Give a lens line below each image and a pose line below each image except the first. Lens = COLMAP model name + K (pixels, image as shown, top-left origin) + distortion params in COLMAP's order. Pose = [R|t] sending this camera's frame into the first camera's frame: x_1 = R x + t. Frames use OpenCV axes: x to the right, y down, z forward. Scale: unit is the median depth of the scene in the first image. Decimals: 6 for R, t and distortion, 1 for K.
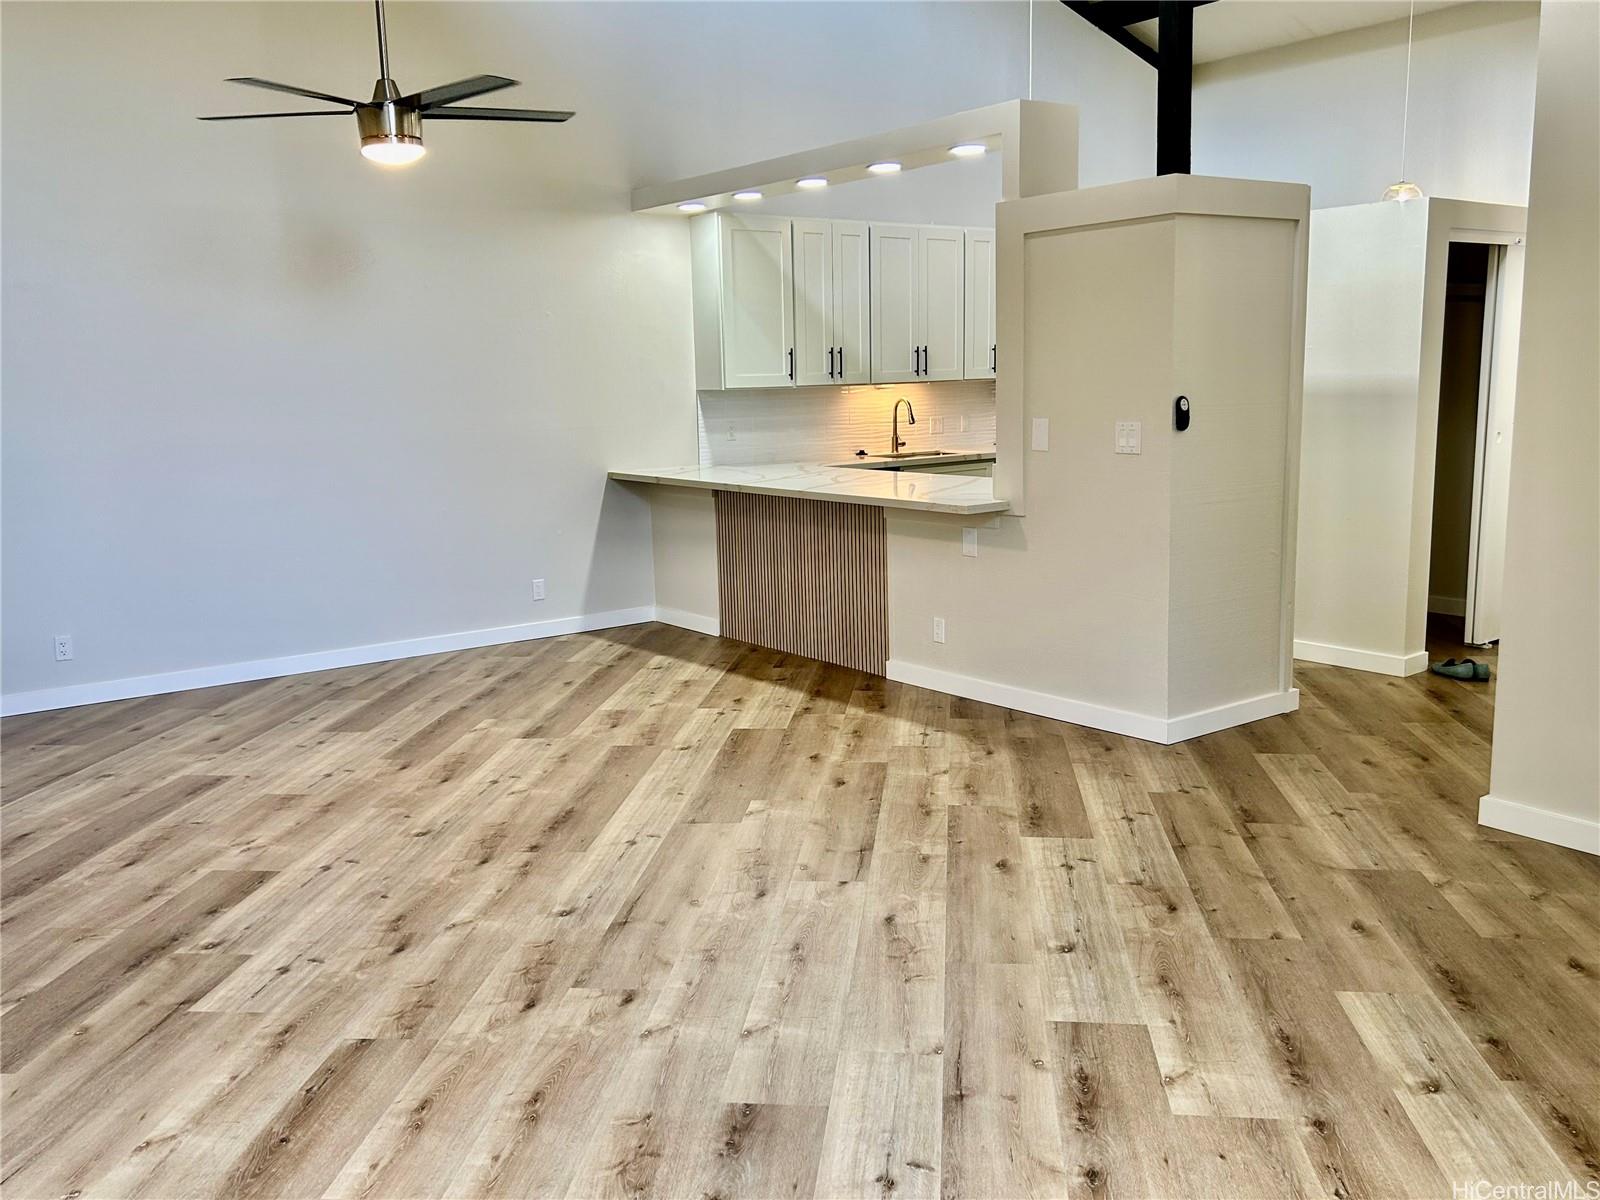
lens RADIAL K [[1341.4, 0, 803.5], [0, 1341.4, 598.1], [0, 0, 1]] dist [0.013443, -0.014517]
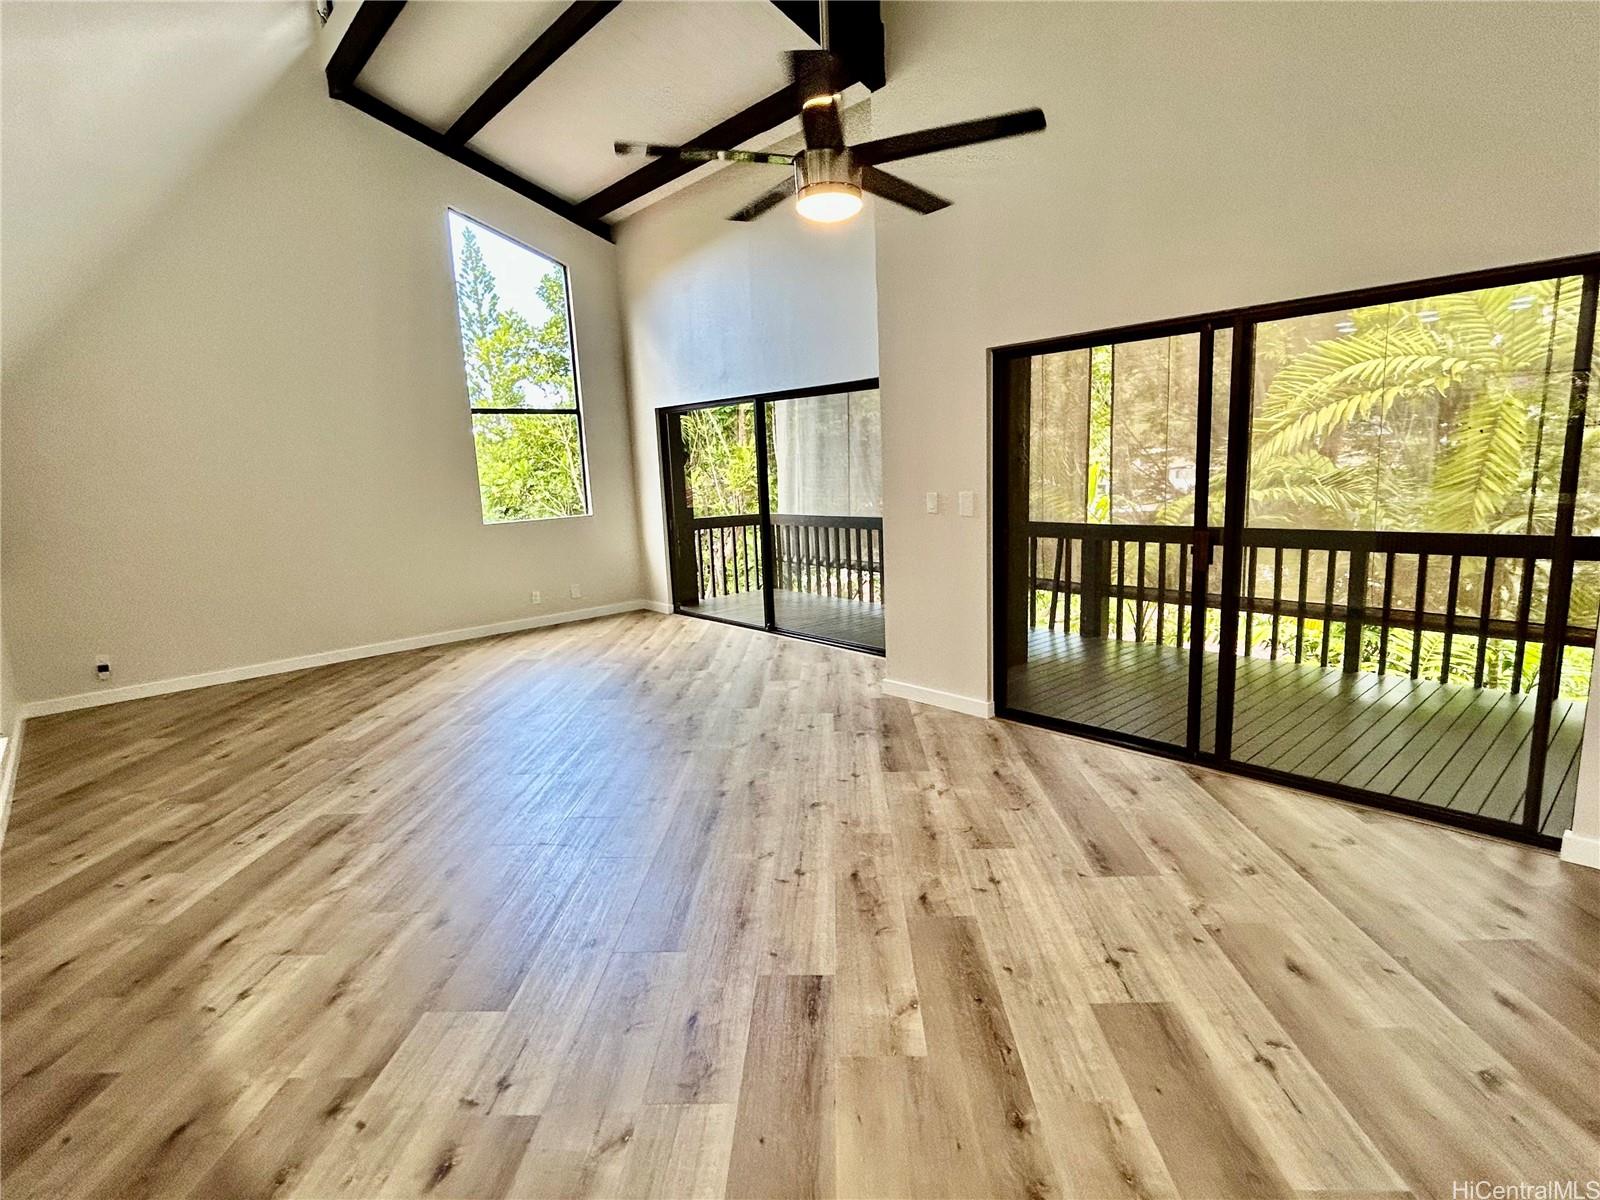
lens RADIAL K [[806.8, 0, 809.8], [0, 806.8, 609.4], [0, 0, 1]] dist [-0.012236, -0.000145]
pose [[-0.994650, 0.077819, -0.067945, -0.236799], [0.049738, 0.937188, 0.345259, -0.268661], [0.090545, 0.340033, -0.936045, 1.645333]]
